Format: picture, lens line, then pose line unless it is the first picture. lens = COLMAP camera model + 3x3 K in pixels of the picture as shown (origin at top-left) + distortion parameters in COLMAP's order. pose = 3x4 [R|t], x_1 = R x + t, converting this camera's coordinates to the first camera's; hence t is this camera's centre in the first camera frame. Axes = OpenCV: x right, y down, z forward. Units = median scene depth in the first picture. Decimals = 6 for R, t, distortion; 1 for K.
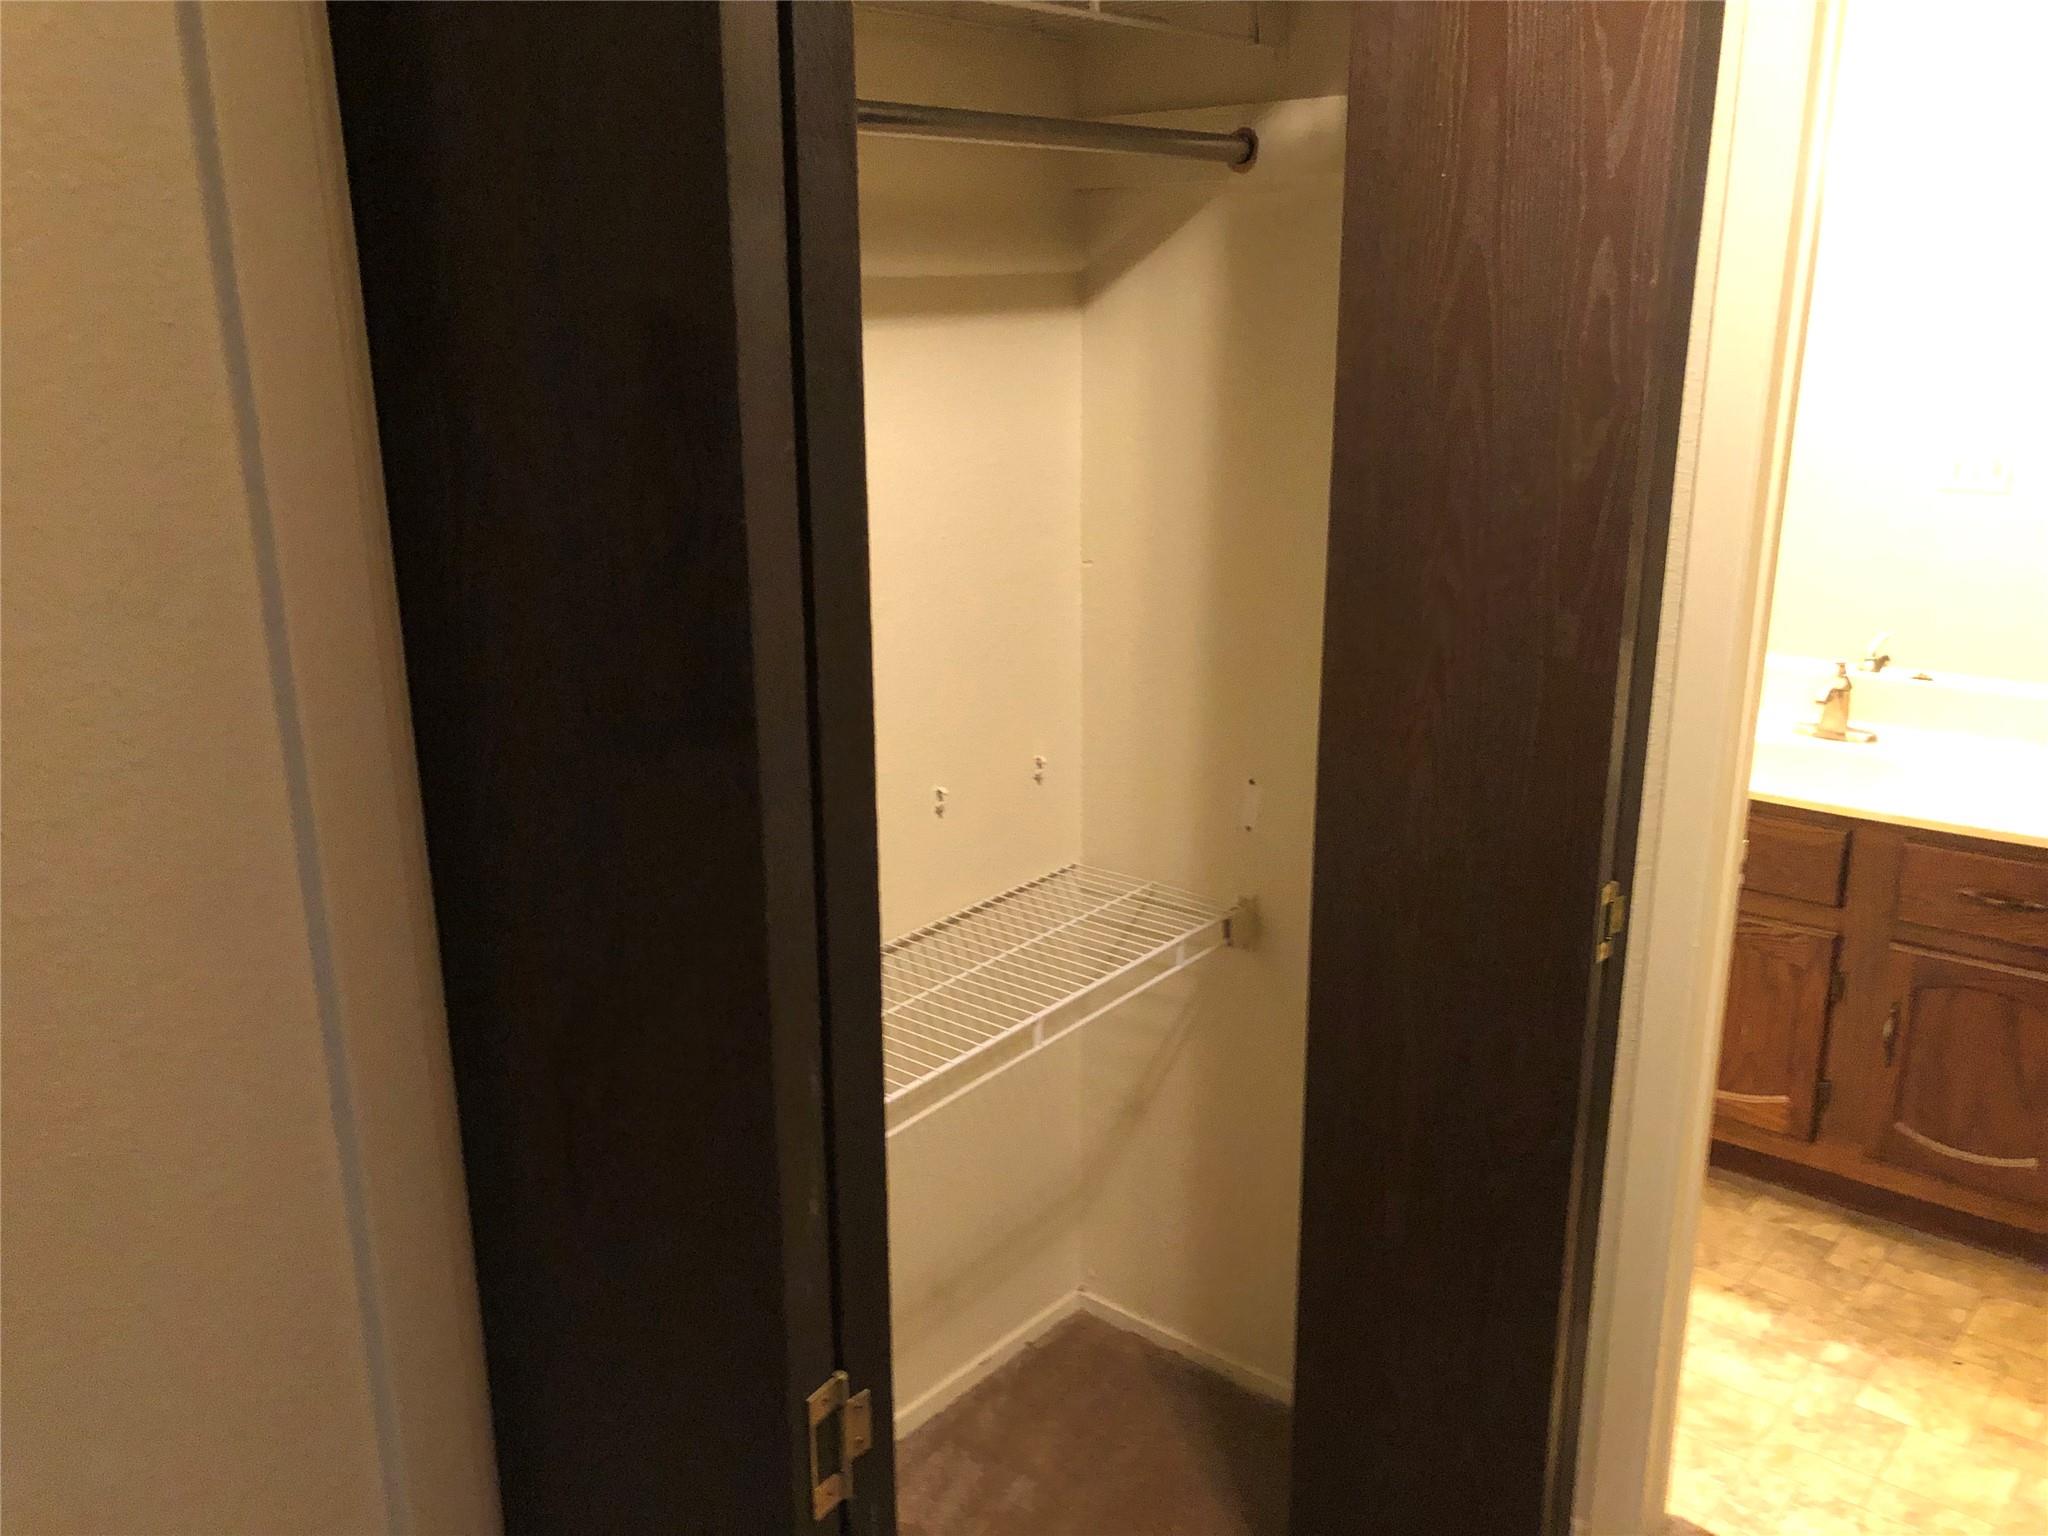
lens RADIAL K [[1669.6, 0, 1025.9], [0, 1669.6, 768.0], [0, 0, 1]] dist [0.037182, -0.046237]
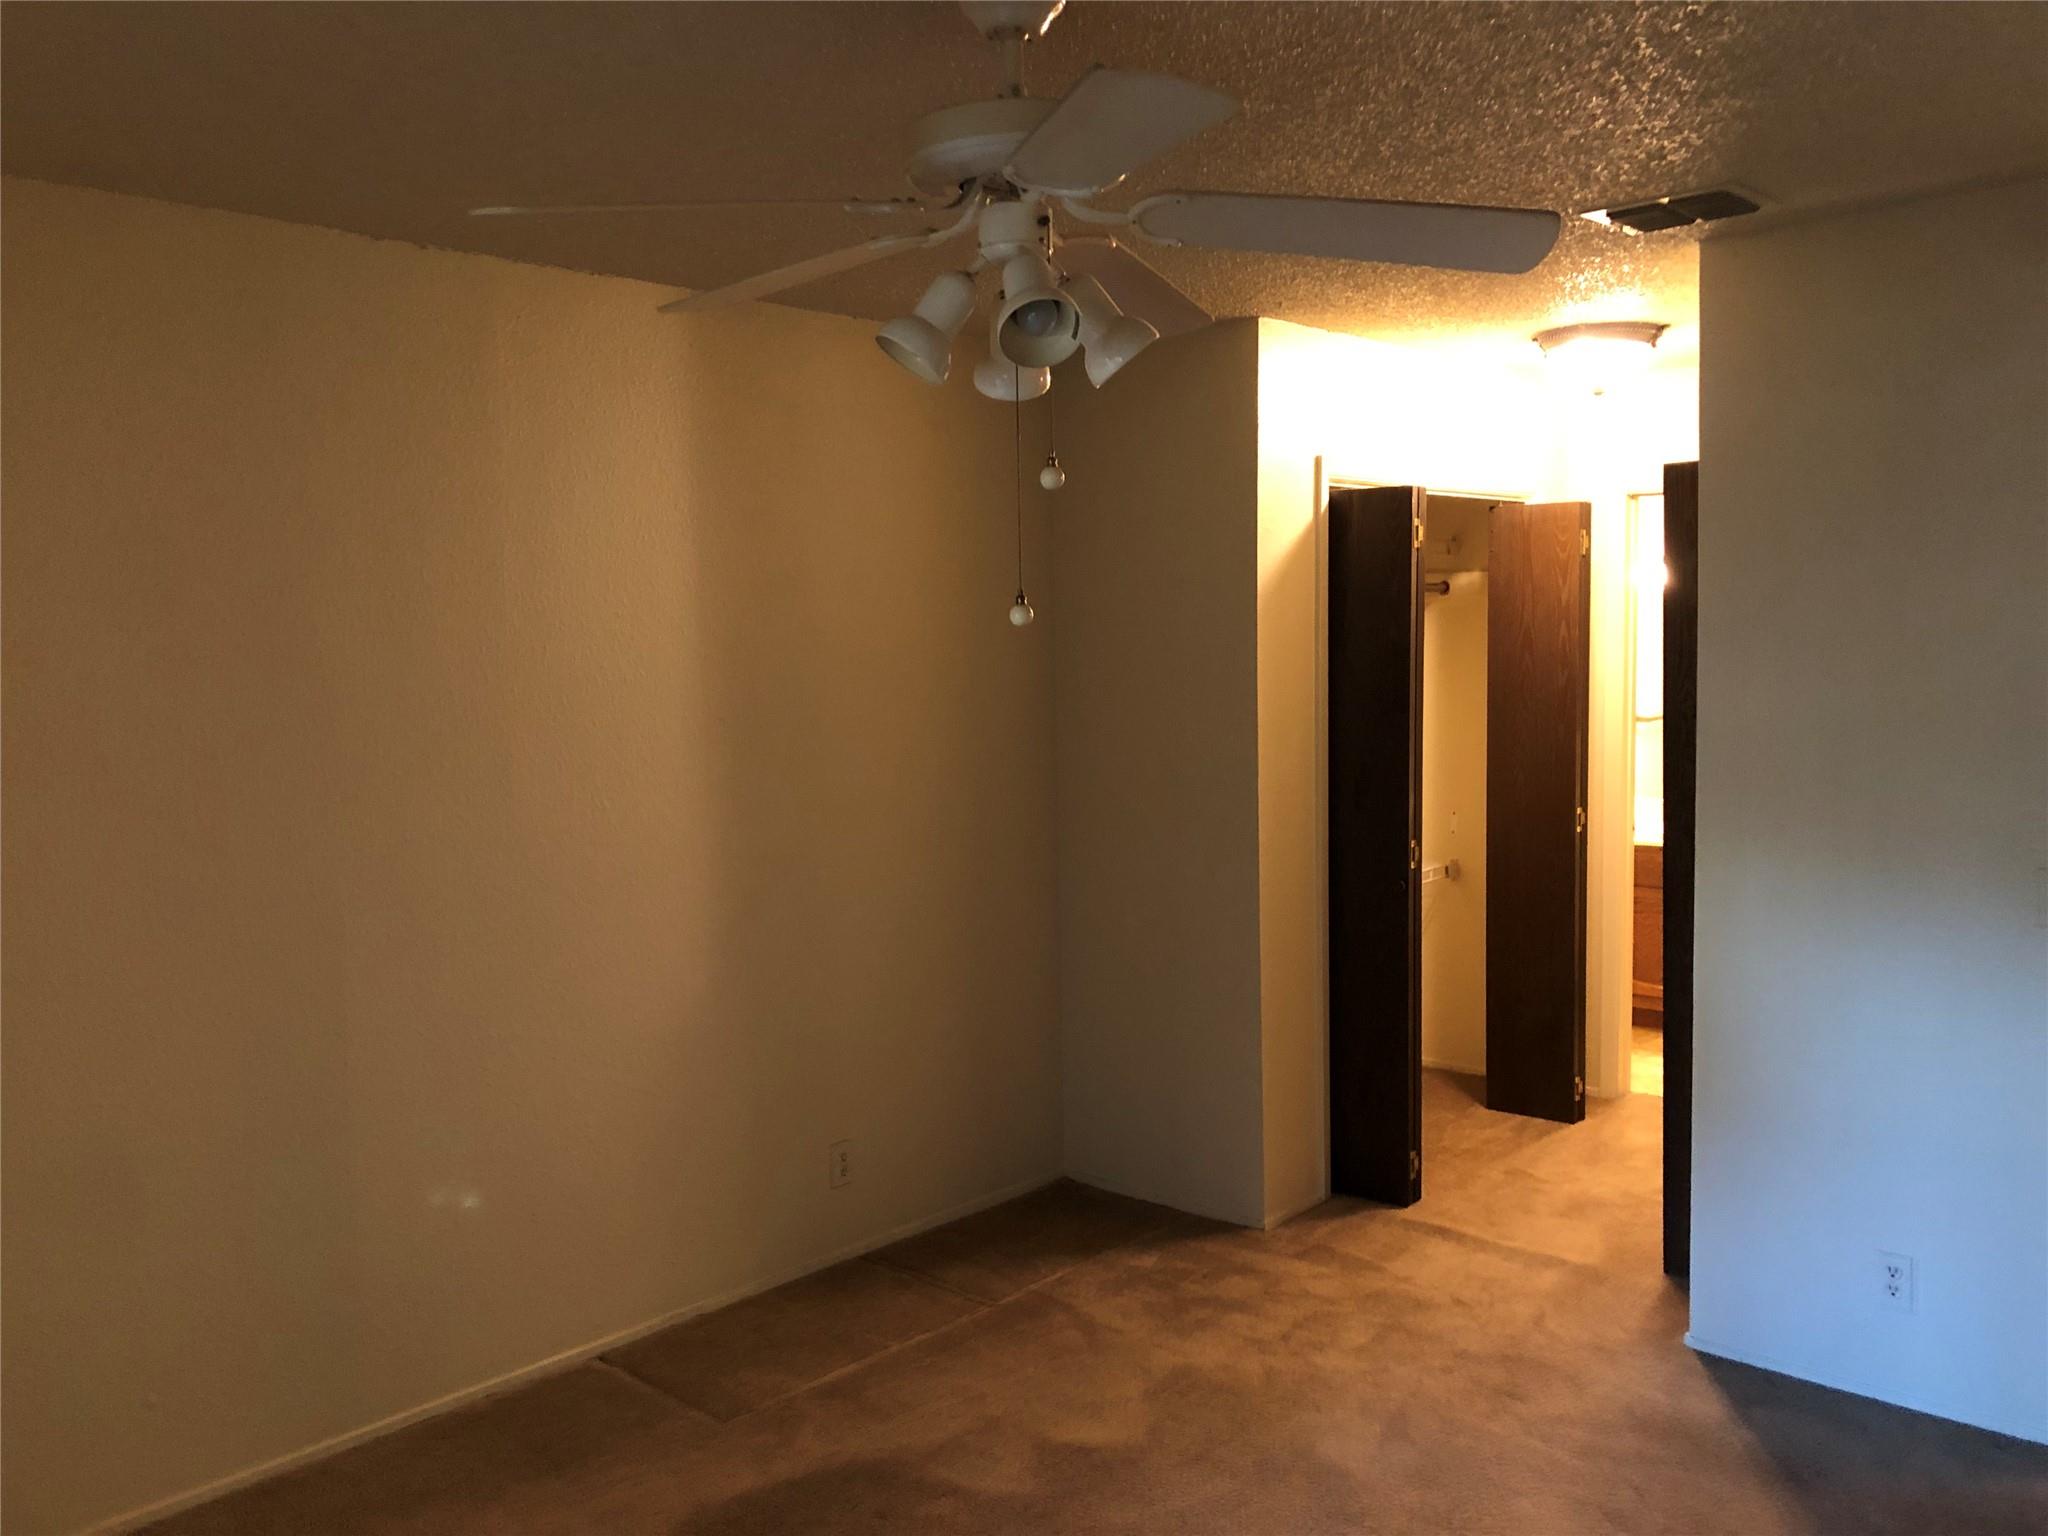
lens RADIAL K [[1669.6, 0, 1010.3], [0, 1669.6, 775.5], [0, 0, 1]] dist [0.037182, -0.046237]
pose [[0.998671, -0.009311, -0.050684, -0.549194], [-0.000283, 0.982537, -0.186067, 0.563479], [0.051531, 0.185835, 0.981229, -2.096901]]
